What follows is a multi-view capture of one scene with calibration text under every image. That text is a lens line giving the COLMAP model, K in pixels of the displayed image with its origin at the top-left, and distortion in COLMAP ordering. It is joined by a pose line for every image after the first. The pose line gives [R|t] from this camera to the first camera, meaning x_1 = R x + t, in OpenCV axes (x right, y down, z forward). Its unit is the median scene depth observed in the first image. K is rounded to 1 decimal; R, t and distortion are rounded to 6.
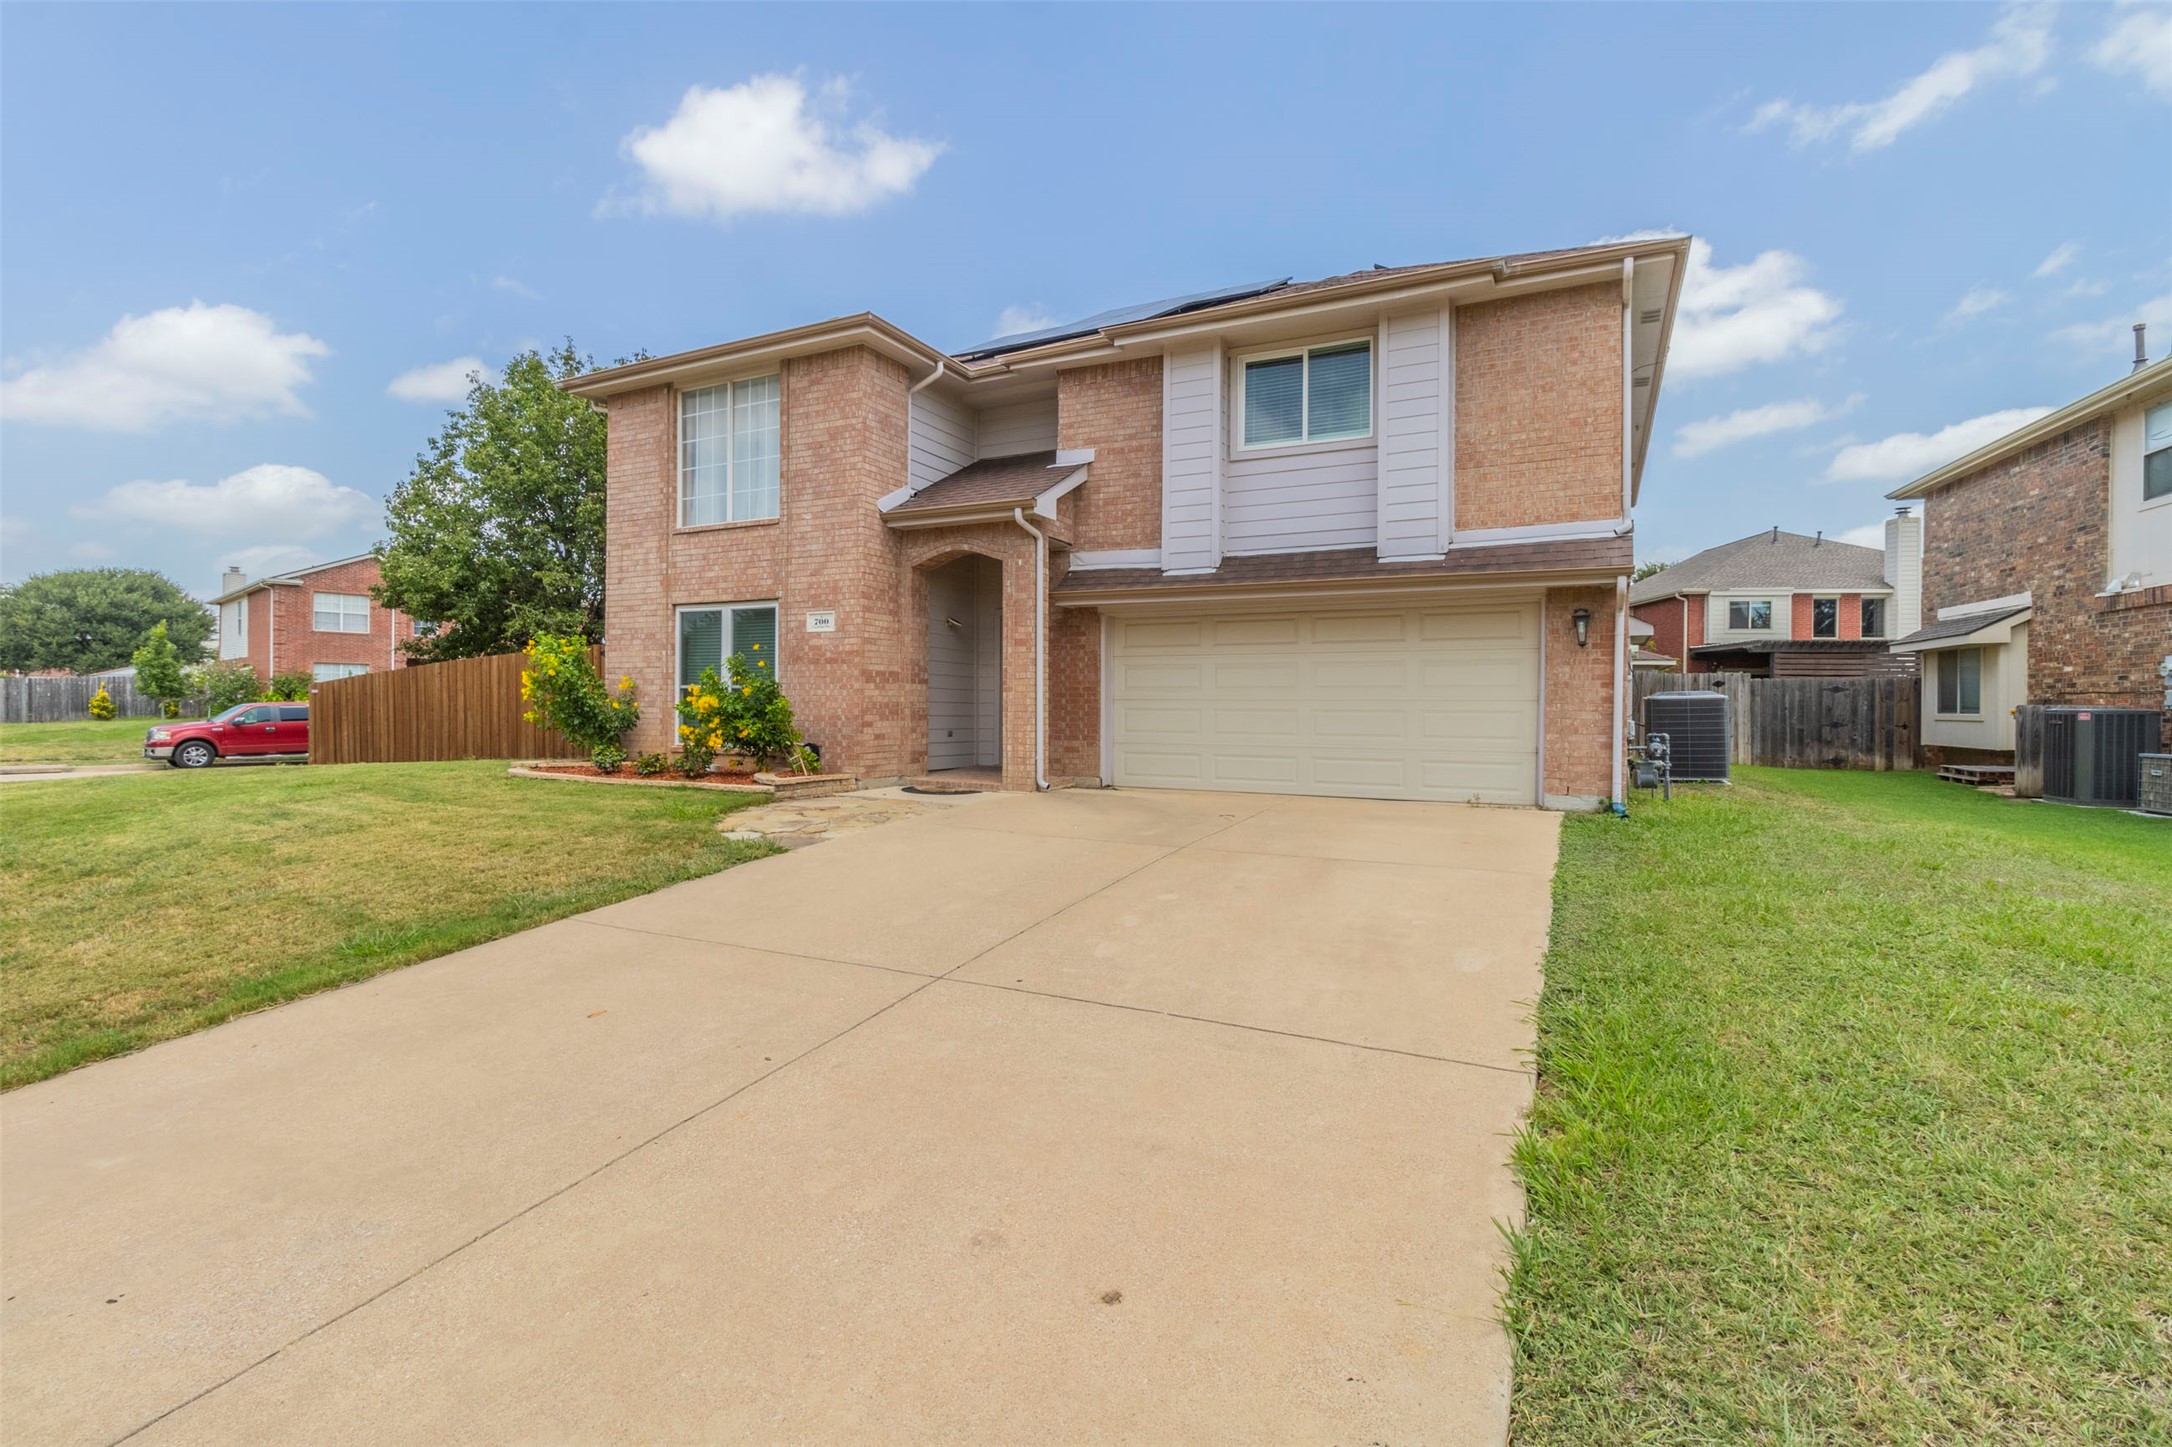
lens RADIAL K [[1000.1, 0, 1085.8], [0, 1000.1, 712.0], [0, 0, 1]] dist [0.001178, -0.000046]
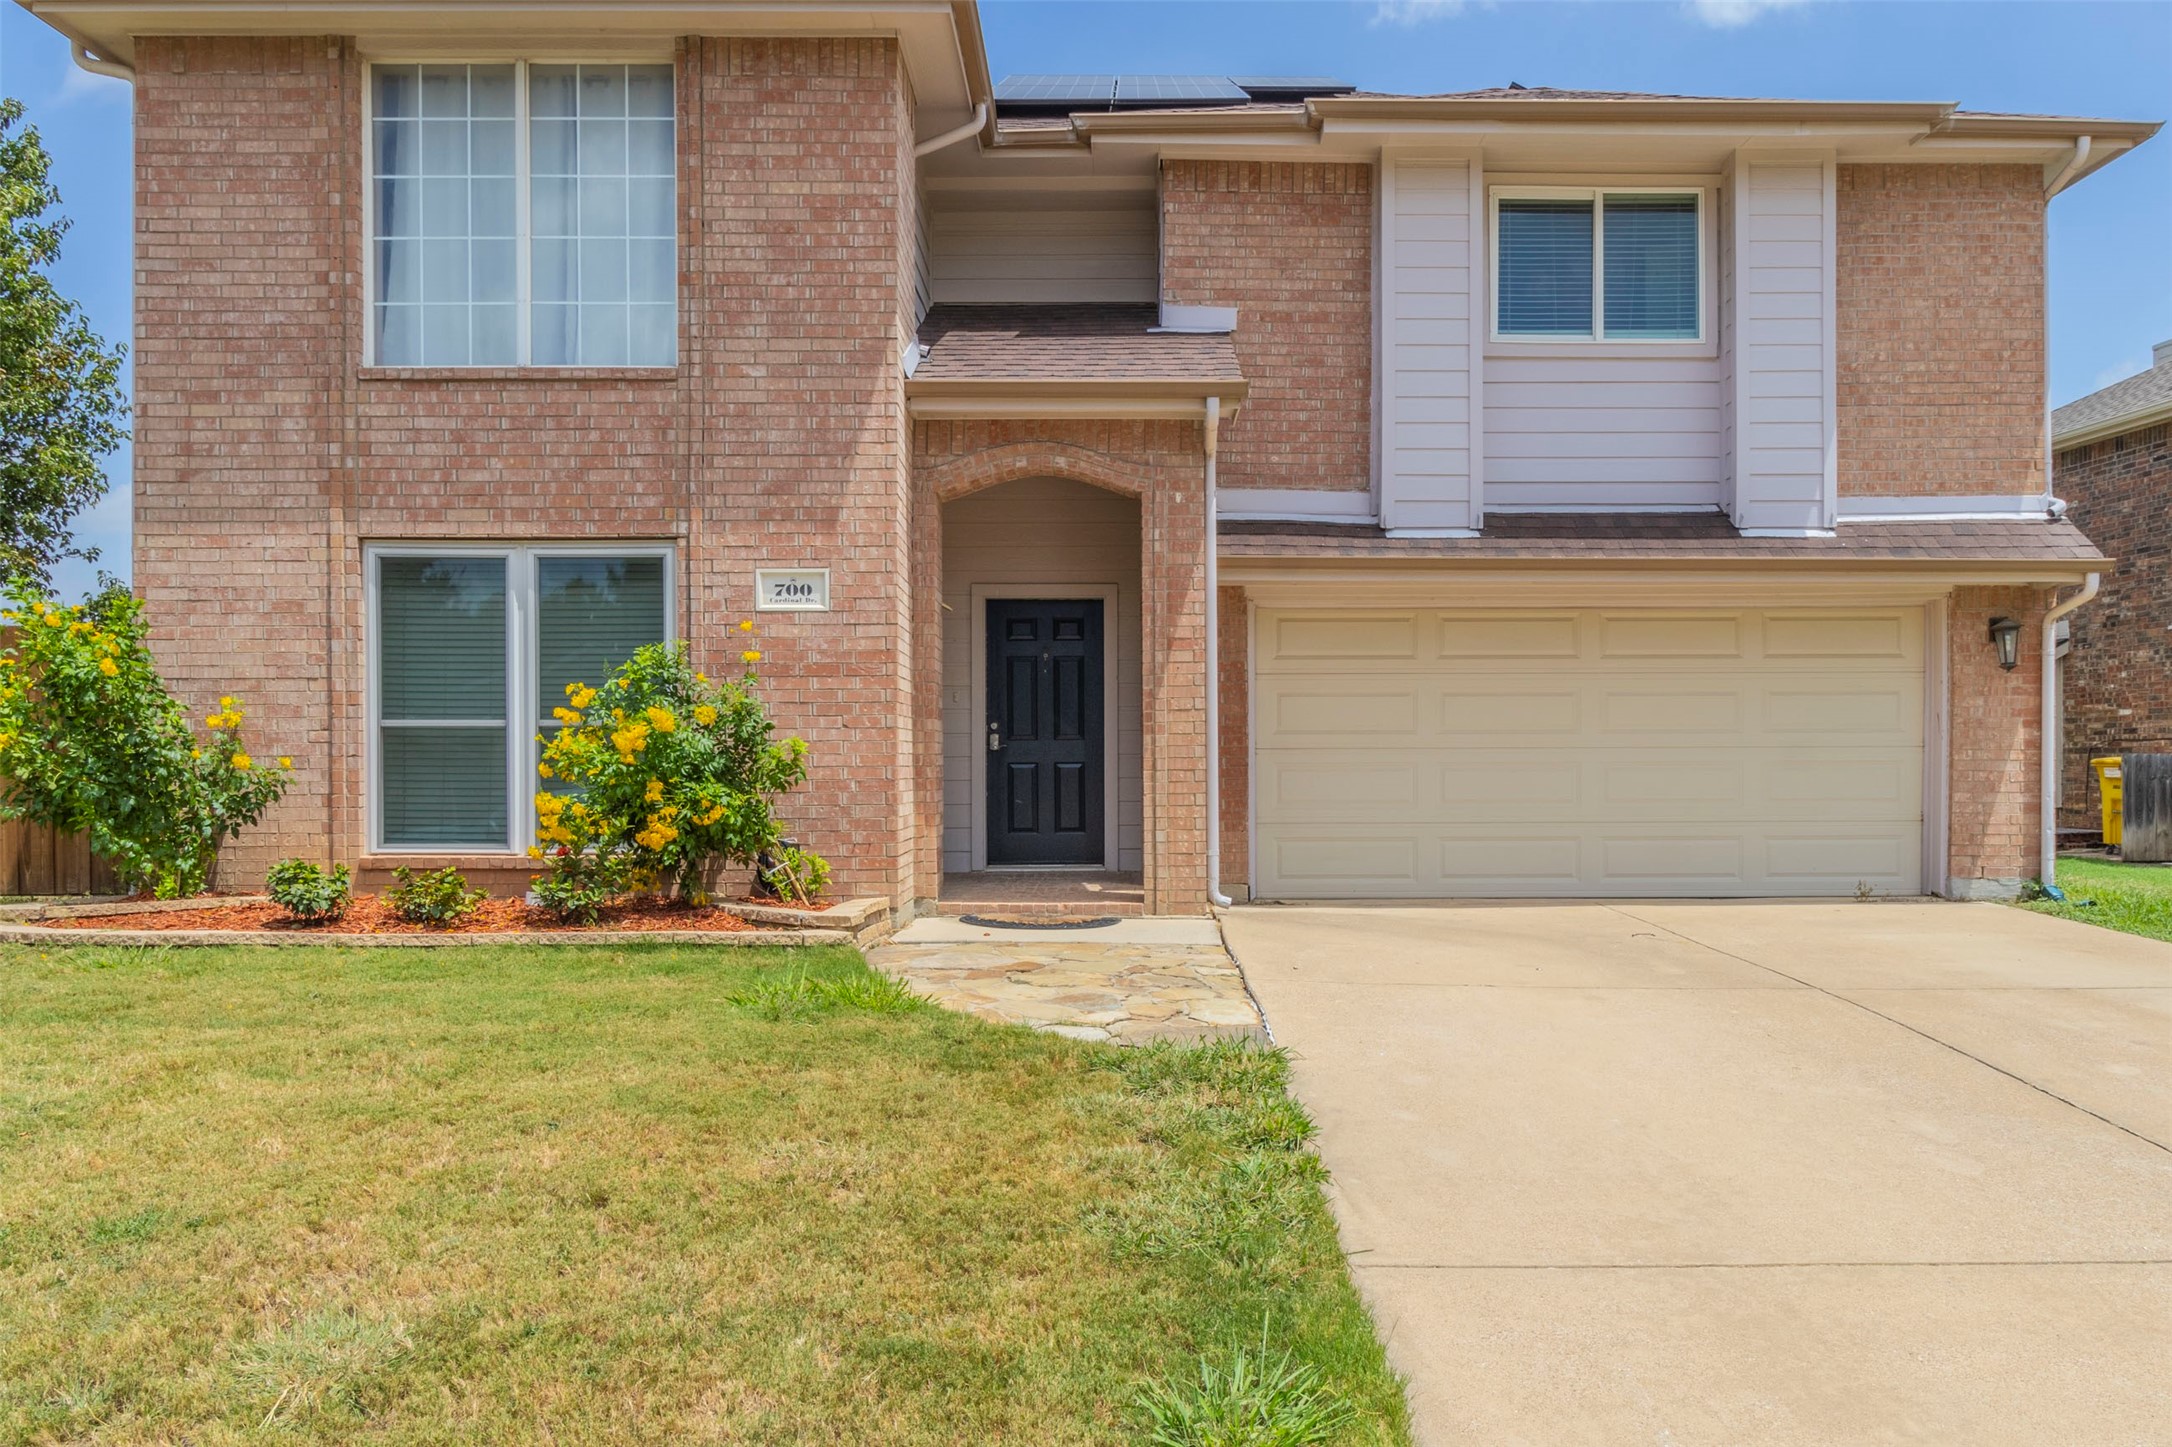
lens RADIAL K [[1542.6, 0, 1085.4], [0, 1542.6, 776.9], [0, 0, 1]] dist [0.003397, -0.000945]
pose [[0.886657, -0.010342, 0.462311, -0.493858], [0.011255, 0.999936, 0.000782, 0.002221], [-0.462290, 0.004510, 0.886717, 0.269784]]
